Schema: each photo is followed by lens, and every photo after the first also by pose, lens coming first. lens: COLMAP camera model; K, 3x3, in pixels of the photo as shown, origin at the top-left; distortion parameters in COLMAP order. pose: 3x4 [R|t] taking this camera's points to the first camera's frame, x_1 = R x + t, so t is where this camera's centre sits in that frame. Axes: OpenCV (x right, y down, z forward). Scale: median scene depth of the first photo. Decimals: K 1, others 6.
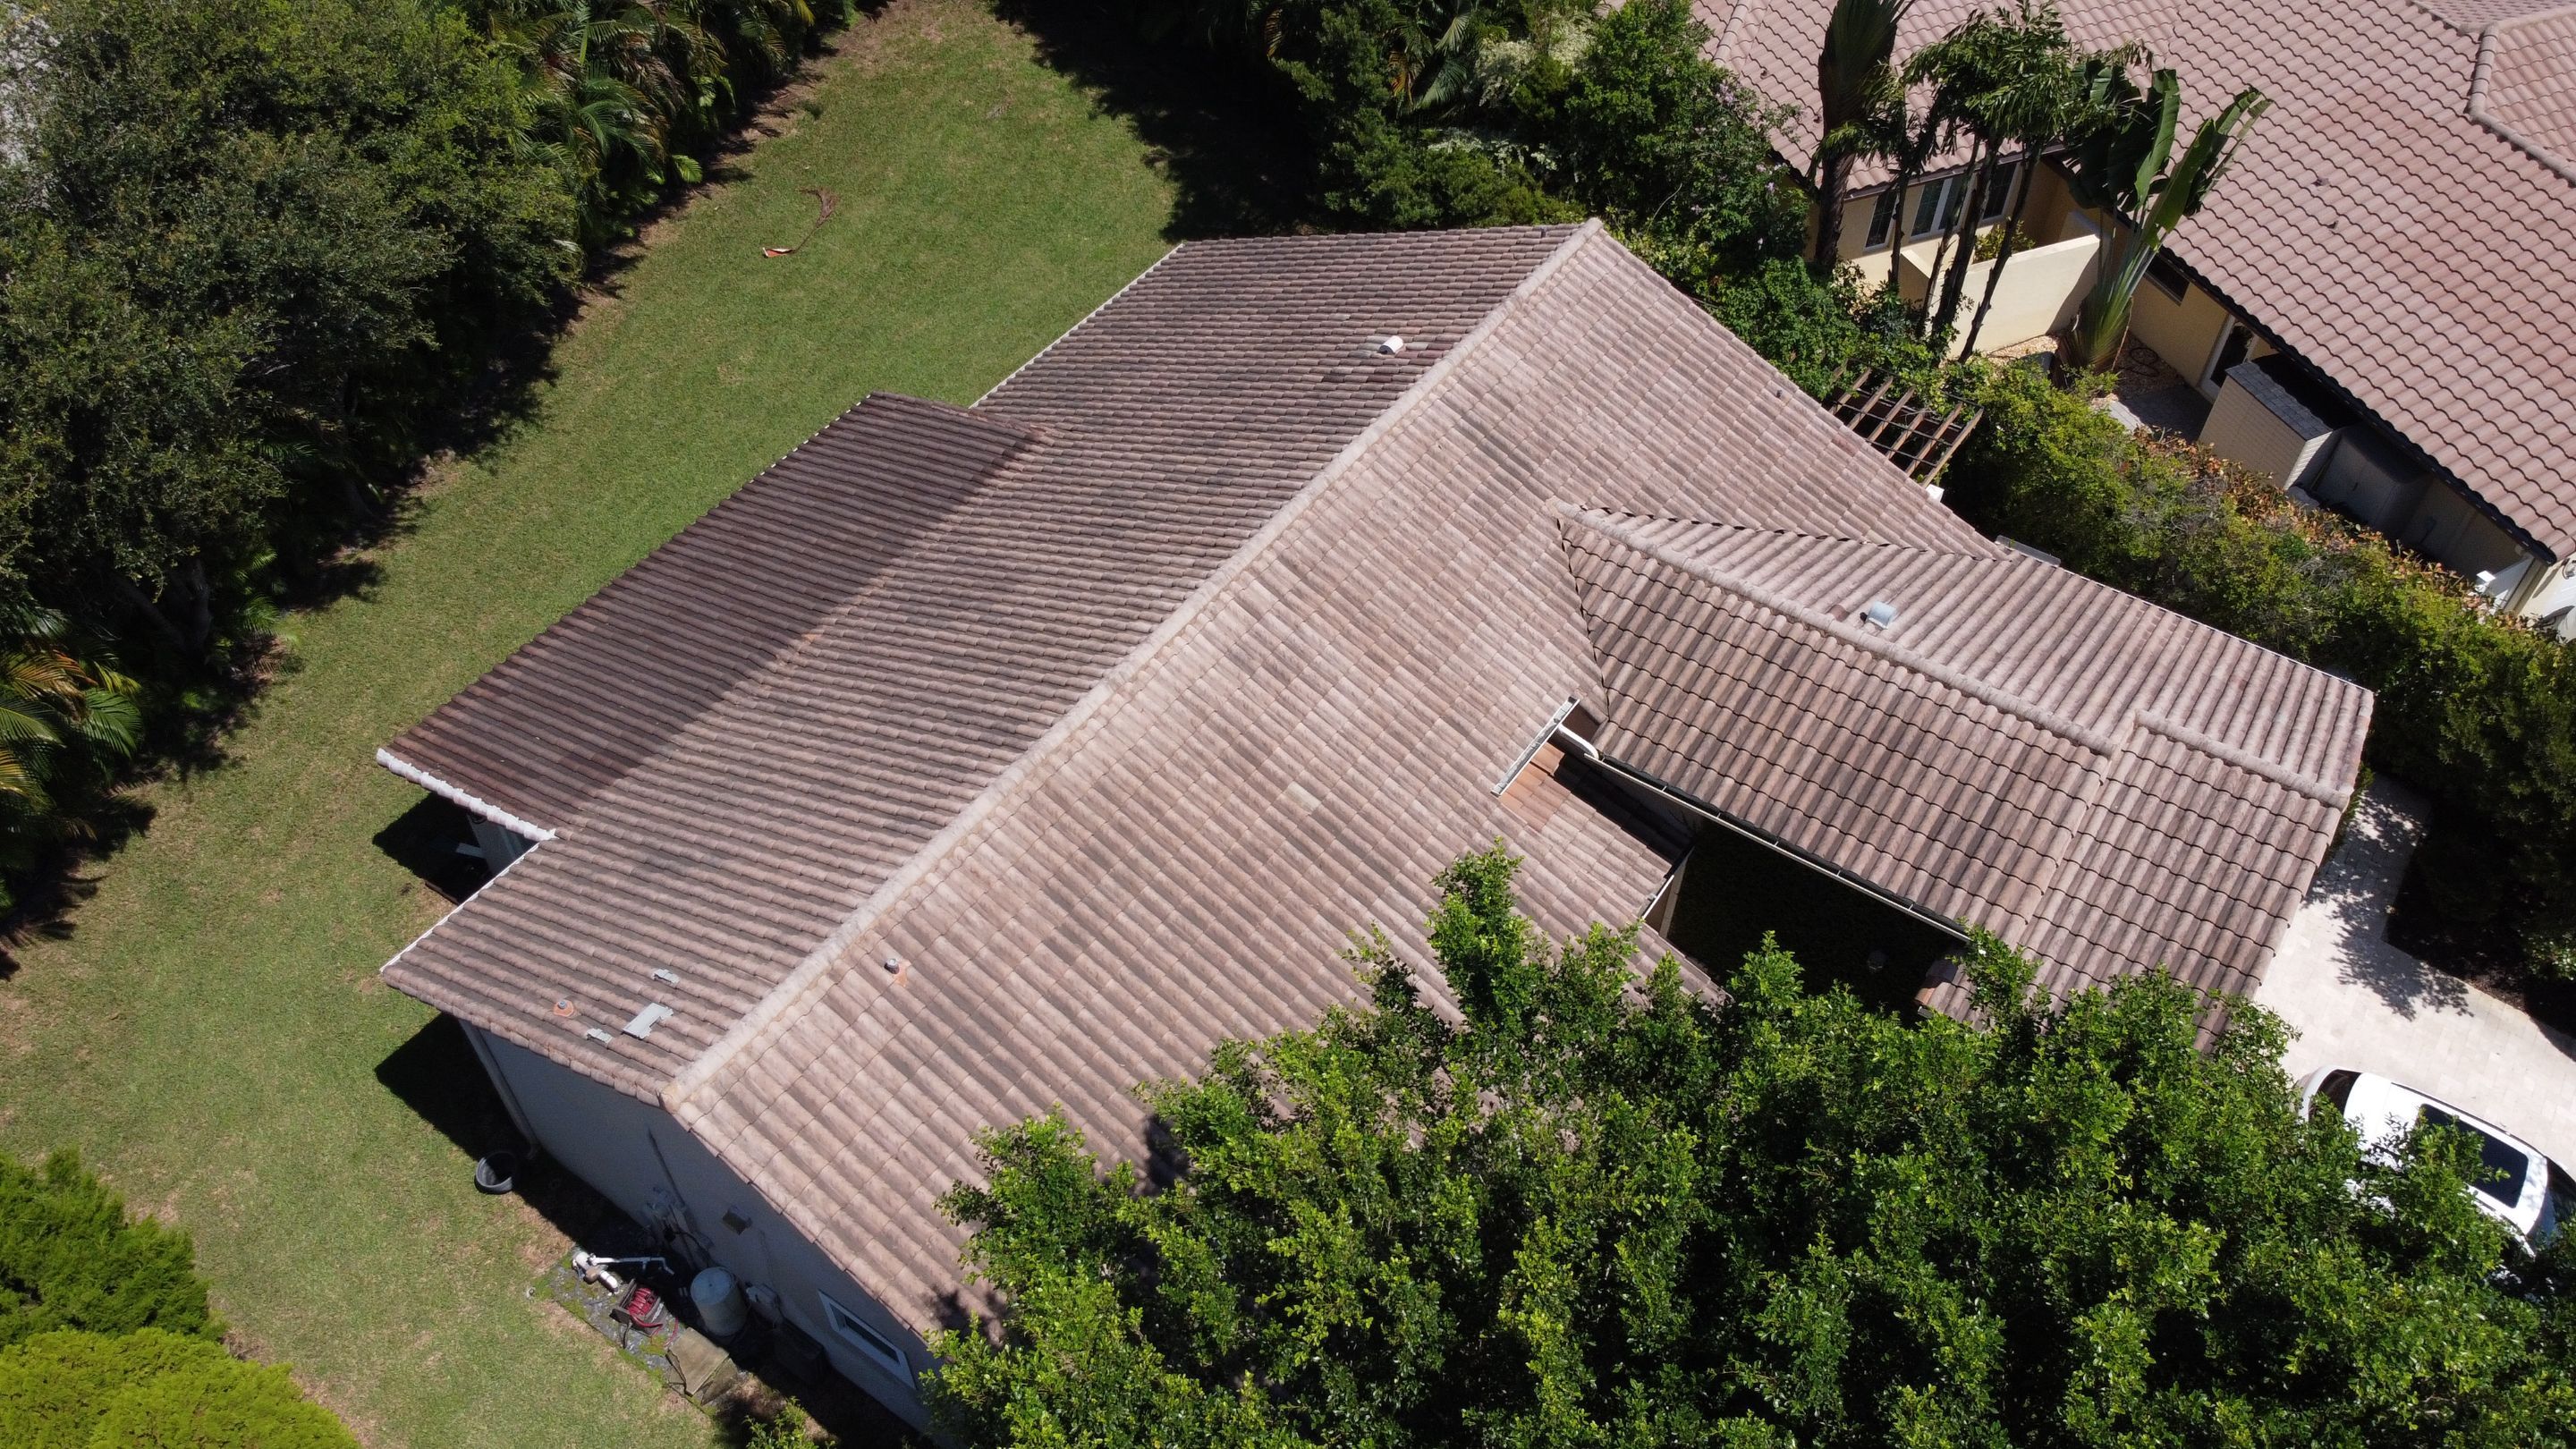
lens RADIAL K [[1948.2, 0, 1292.1], [0, 1948.2, 720.0], [0, 0, 1]] dist [0.010018, 0.001855]
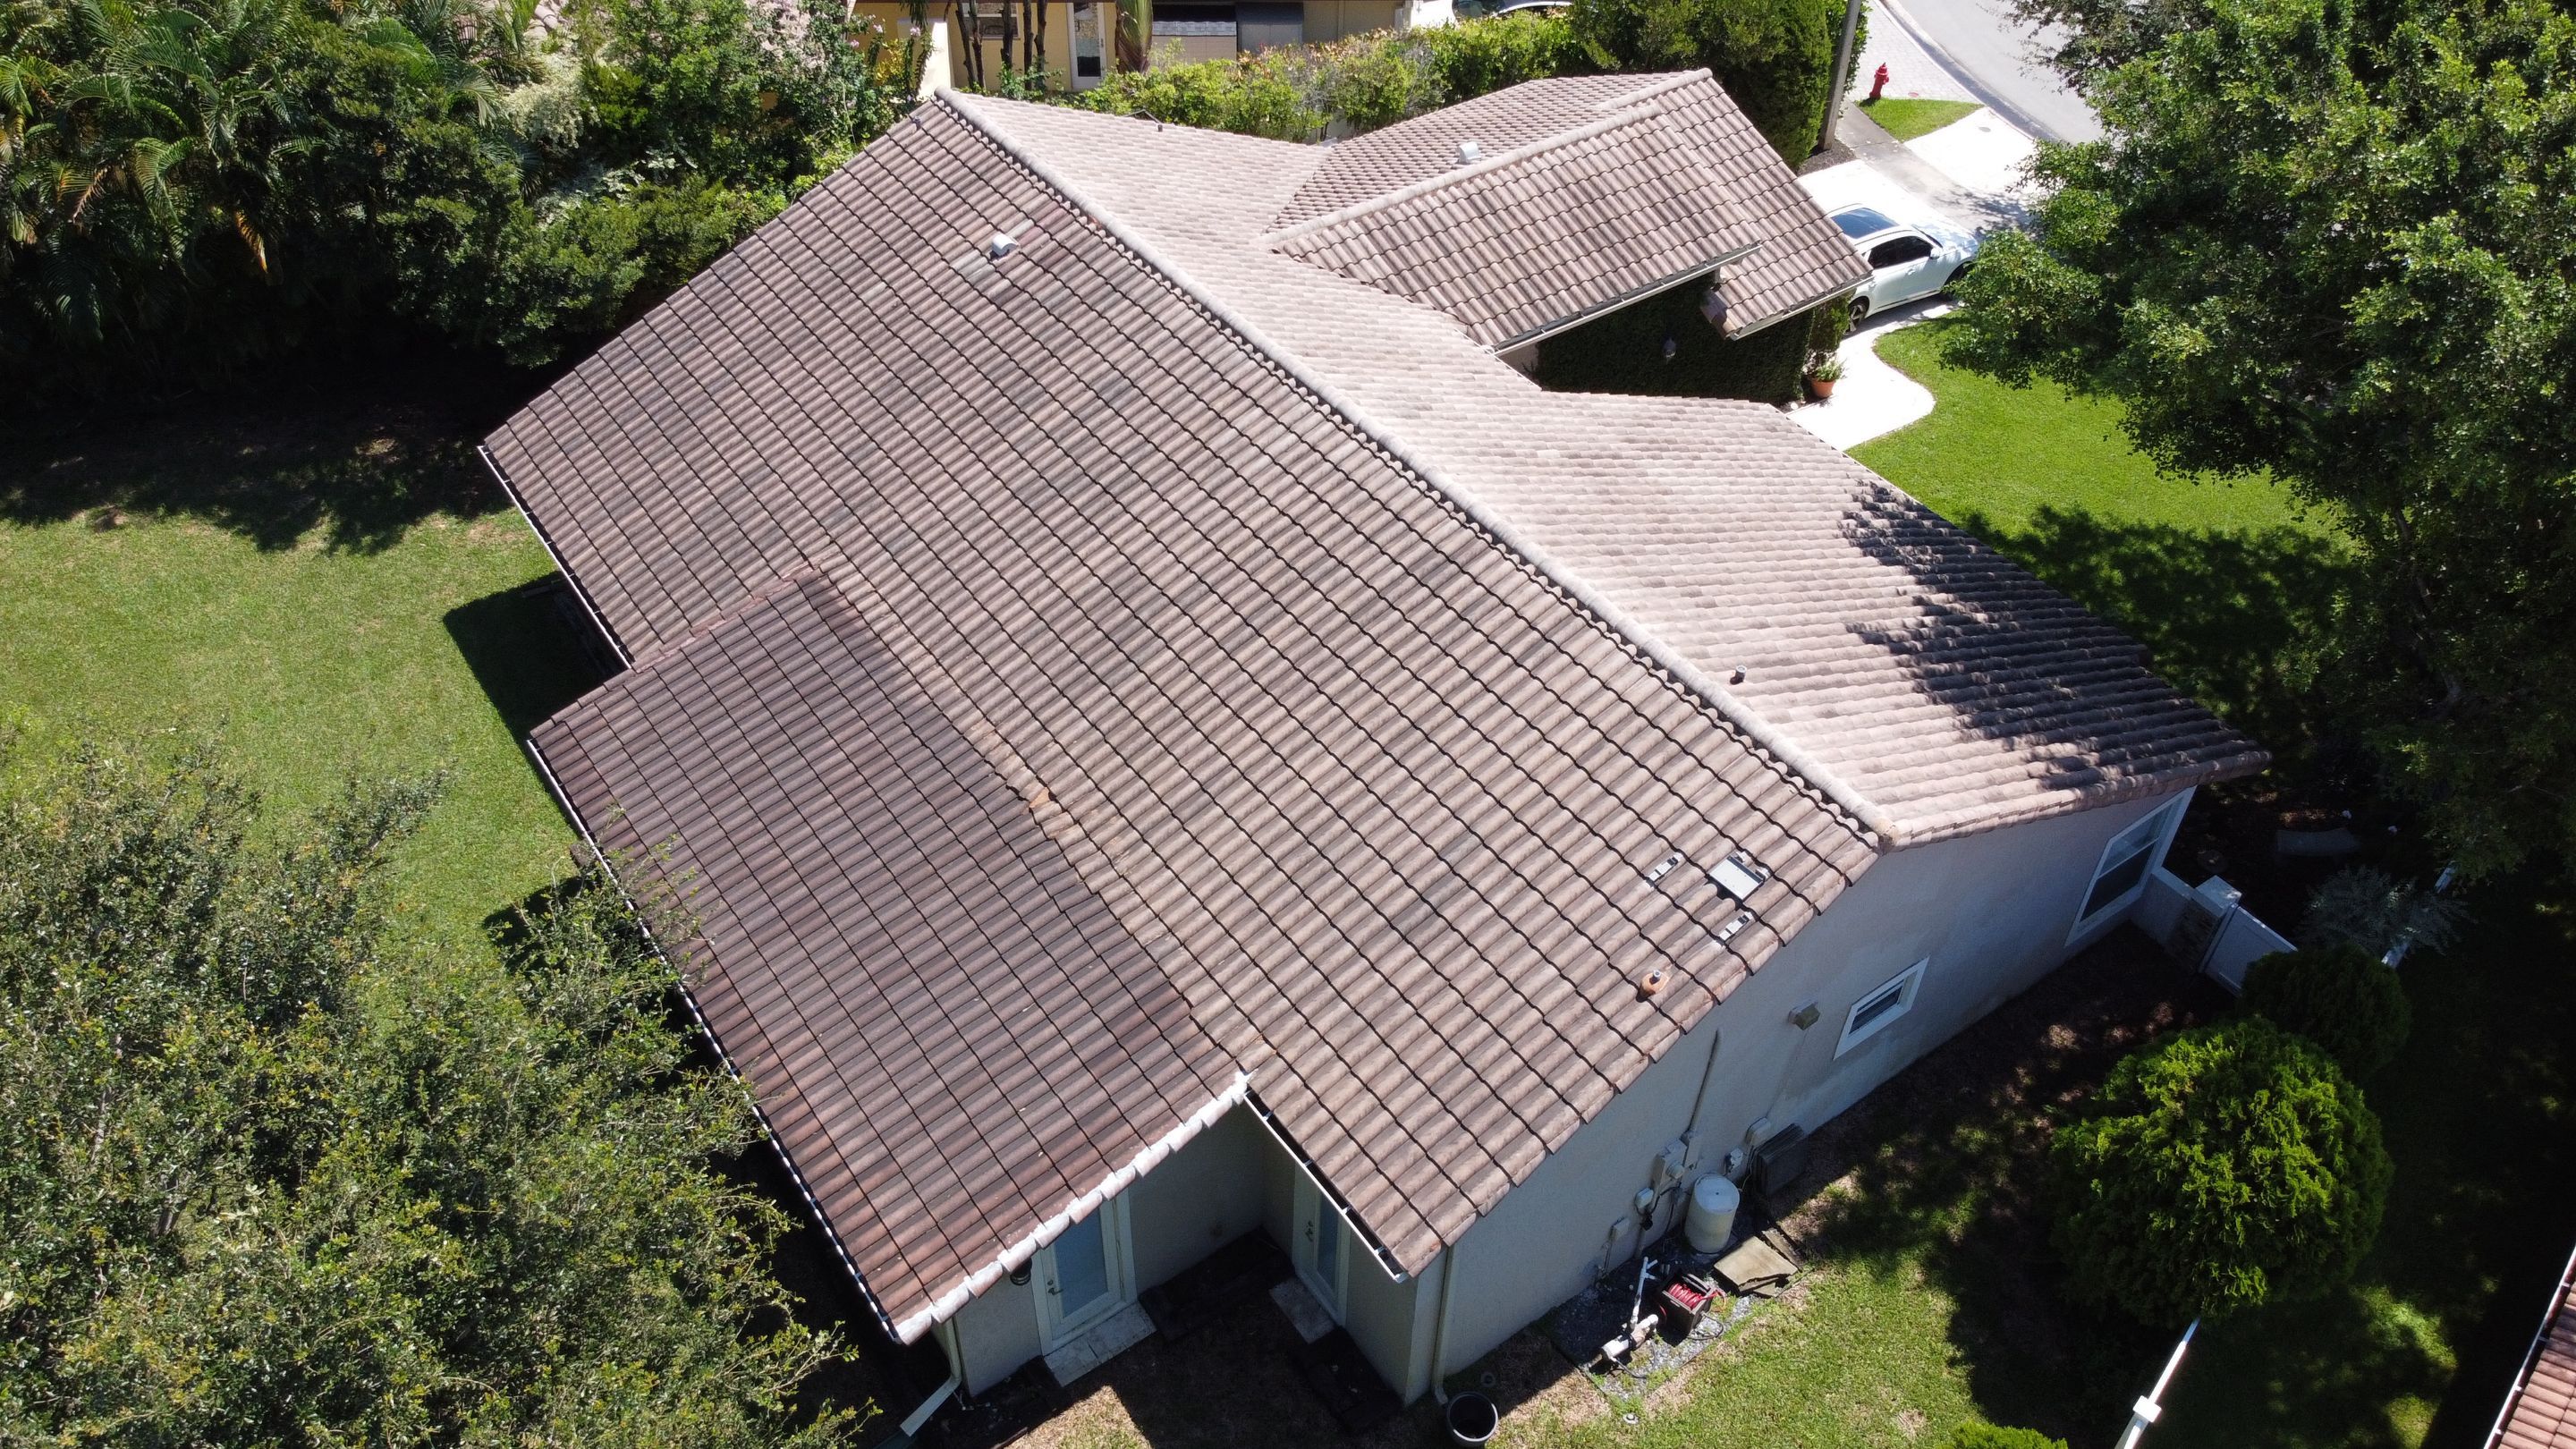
lens RADIAL K [[1948.2, 0, 1298.9], [0, 1948.2, 717.0], [0, 0, 1]] dist [0.010018, 0.001855]
pose [[0.340695, -0.637730, 0.690817, -0.812611], [0.677002, 0.676262, 0.290411, -0.248752], [-0.652377, 0.368742, 0.662143, 0.415421]]
